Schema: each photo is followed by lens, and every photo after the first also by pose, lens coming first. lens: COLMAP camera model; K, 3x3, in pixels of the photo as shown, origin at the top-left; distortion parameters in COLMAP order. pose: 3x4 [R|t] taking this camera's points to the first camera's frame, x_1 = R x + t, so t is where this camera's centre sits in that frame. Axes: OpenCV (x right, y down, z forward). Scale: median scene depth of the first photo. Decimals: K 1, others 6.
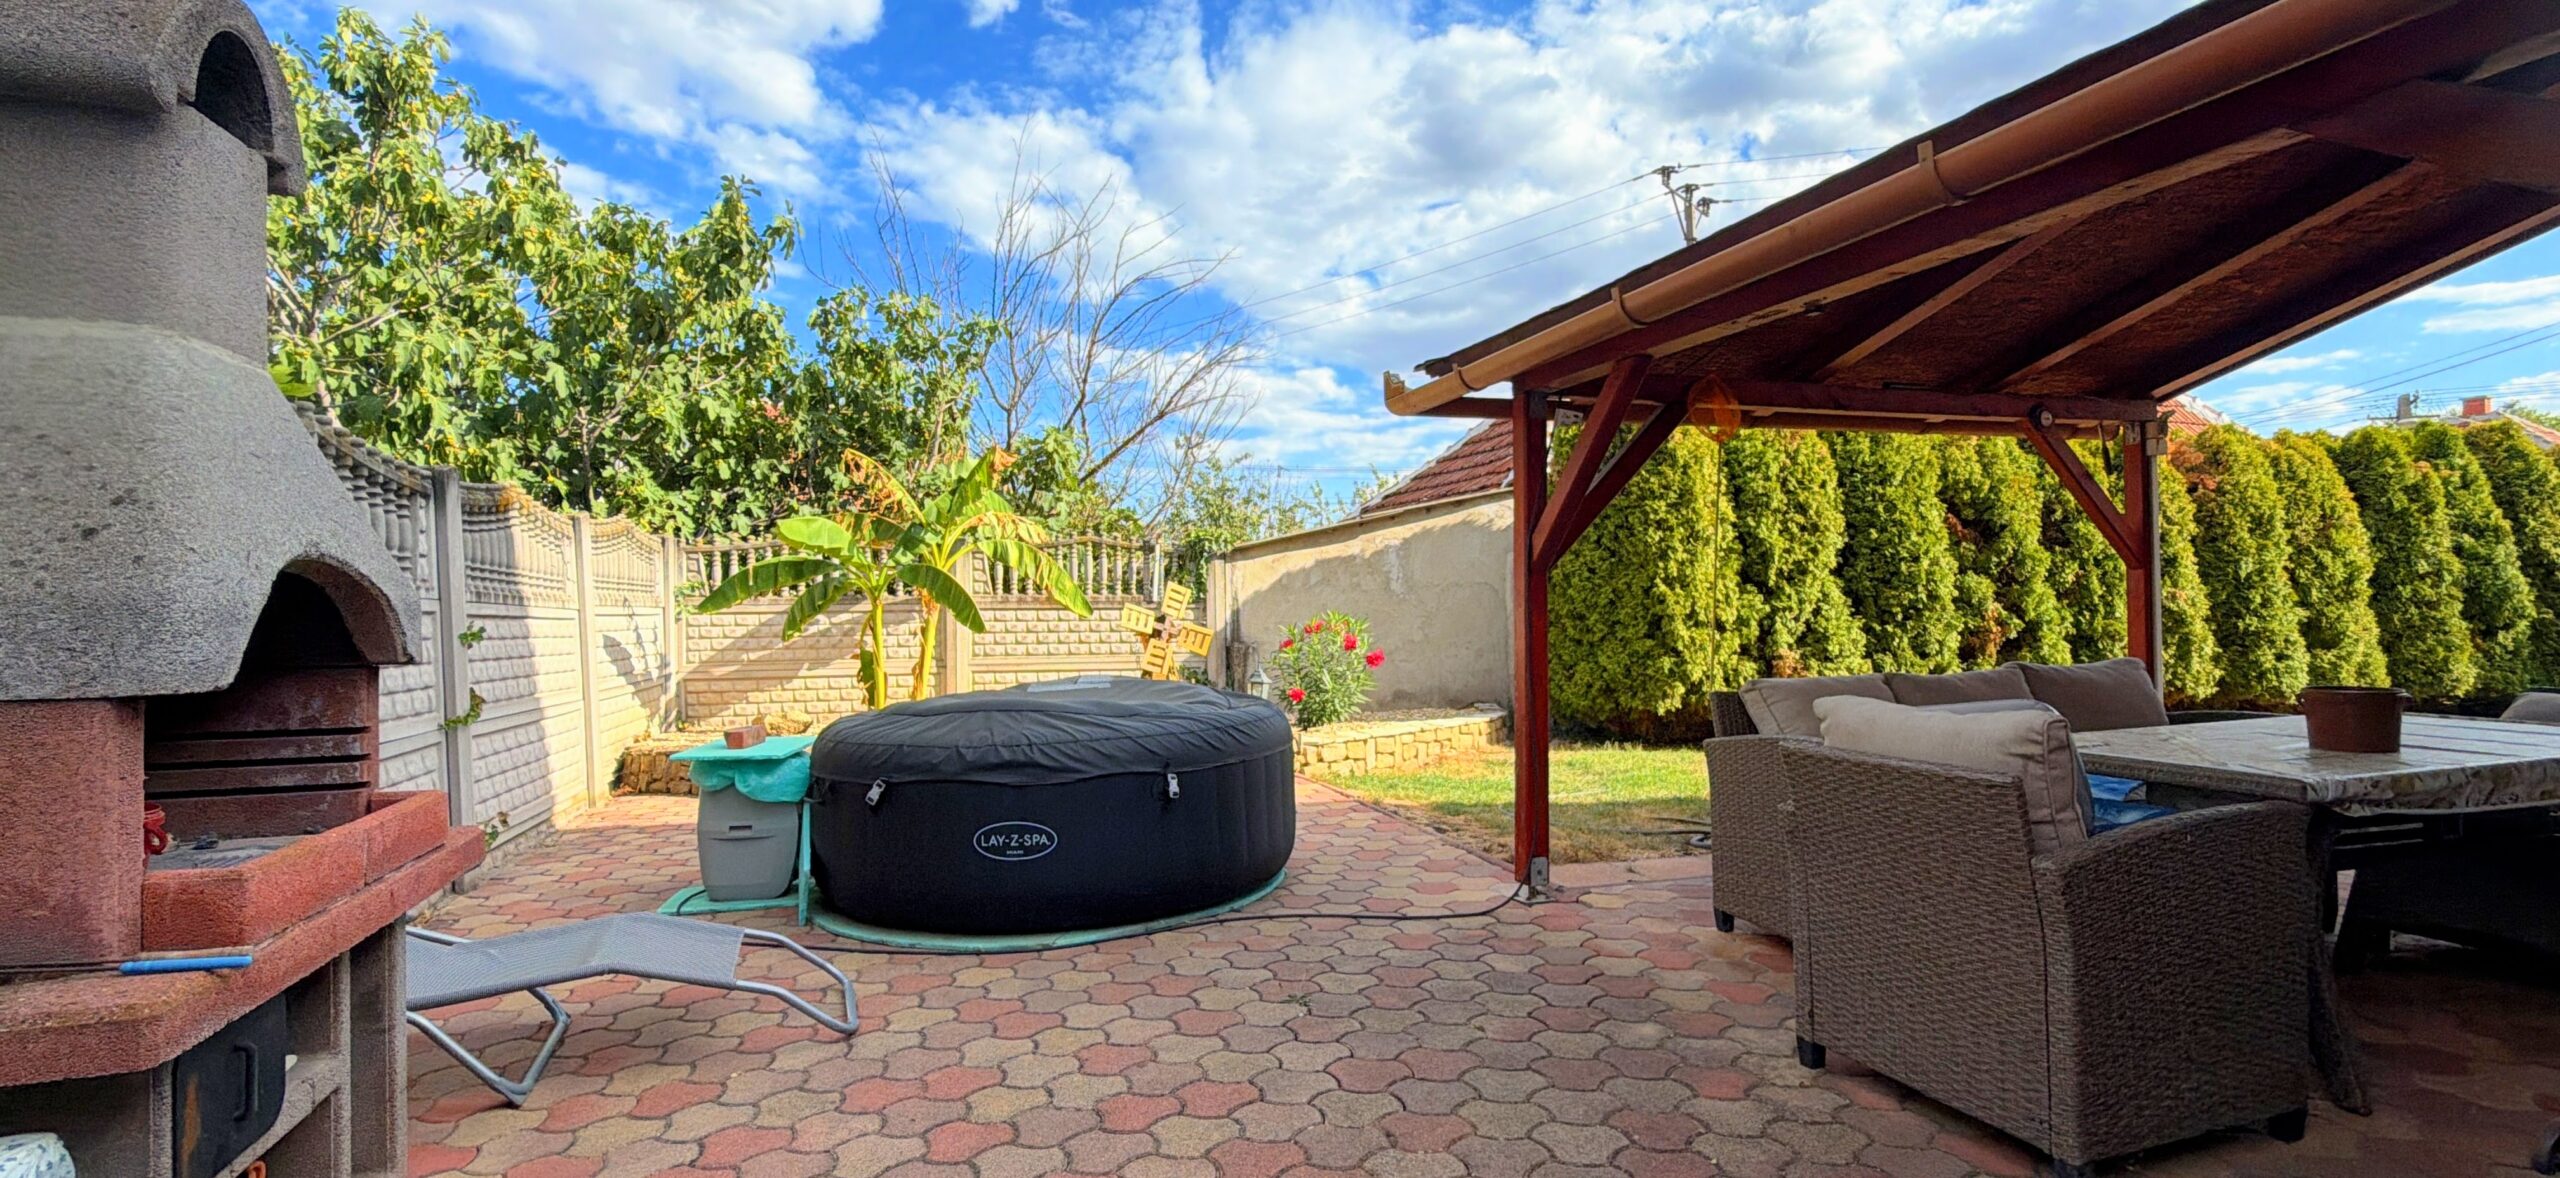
lens RADIAL K [[1164.0, 0, 1287.1], [0, 1164.0, 596.4], [0, 0, 1]] dist [0.001634, -0.001768]
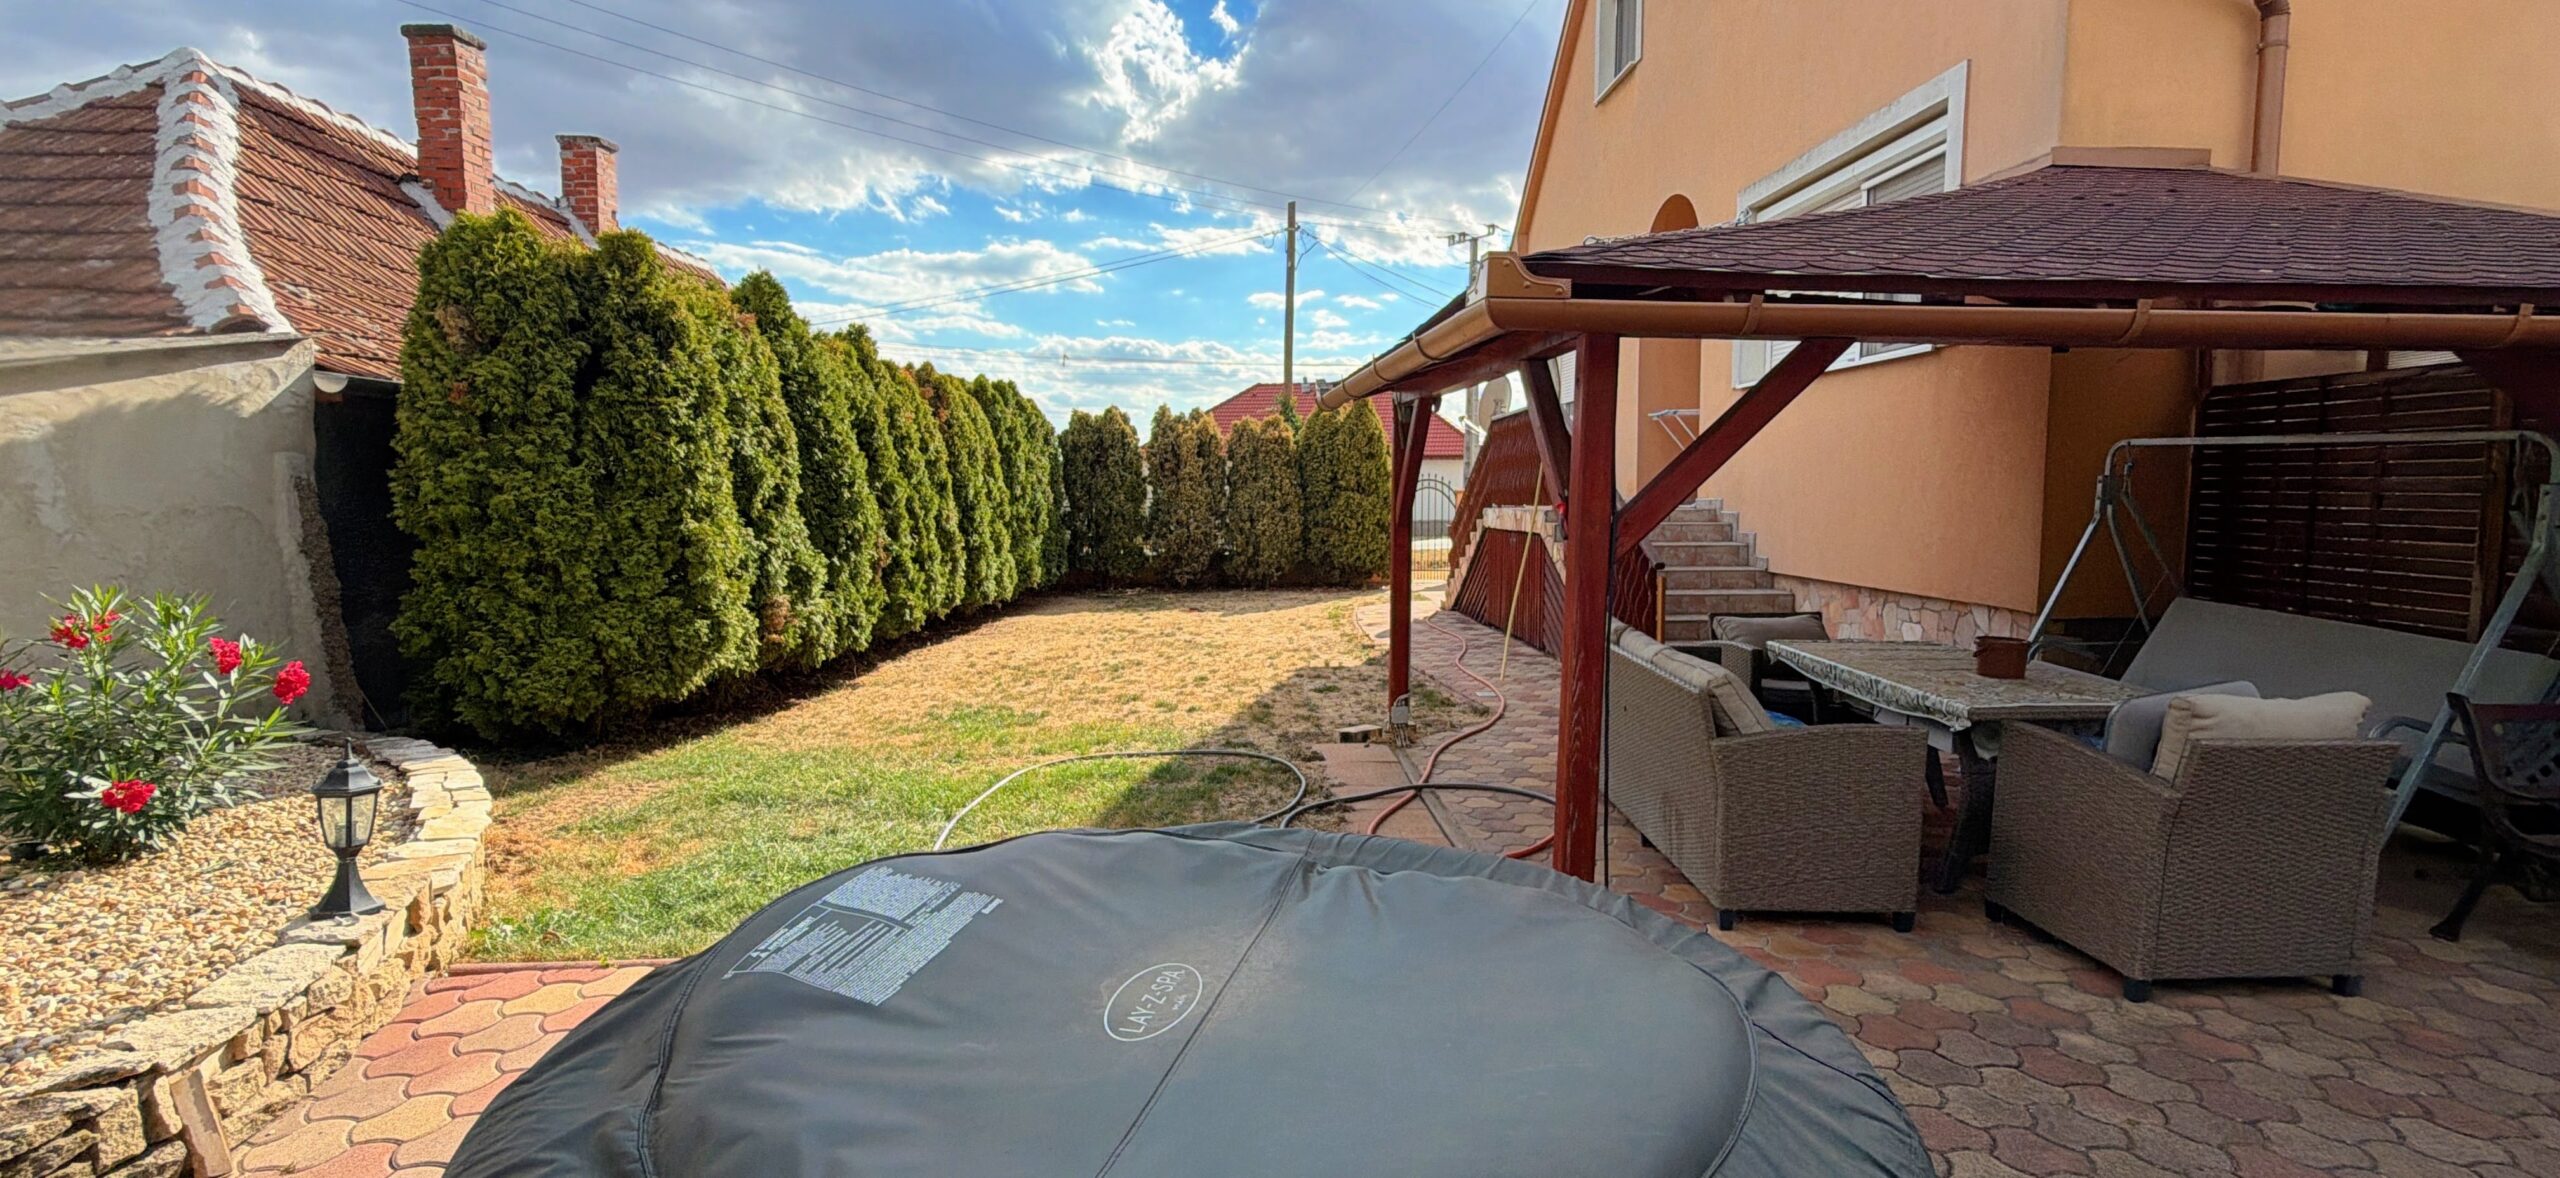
lens RADIAL K [[1164.0, 0, 1287.2], [0, 1164.0, 595.1], [0, 0, 1]] dist [0.001634, -0.001768]
pose [[0.265686, -0.078252, 0.960878, -0.265151], [-0.015531, 0.996224, 0.085425, -0.029966], [-0.963934, -0.037620, 0.263468, 0.451933]]
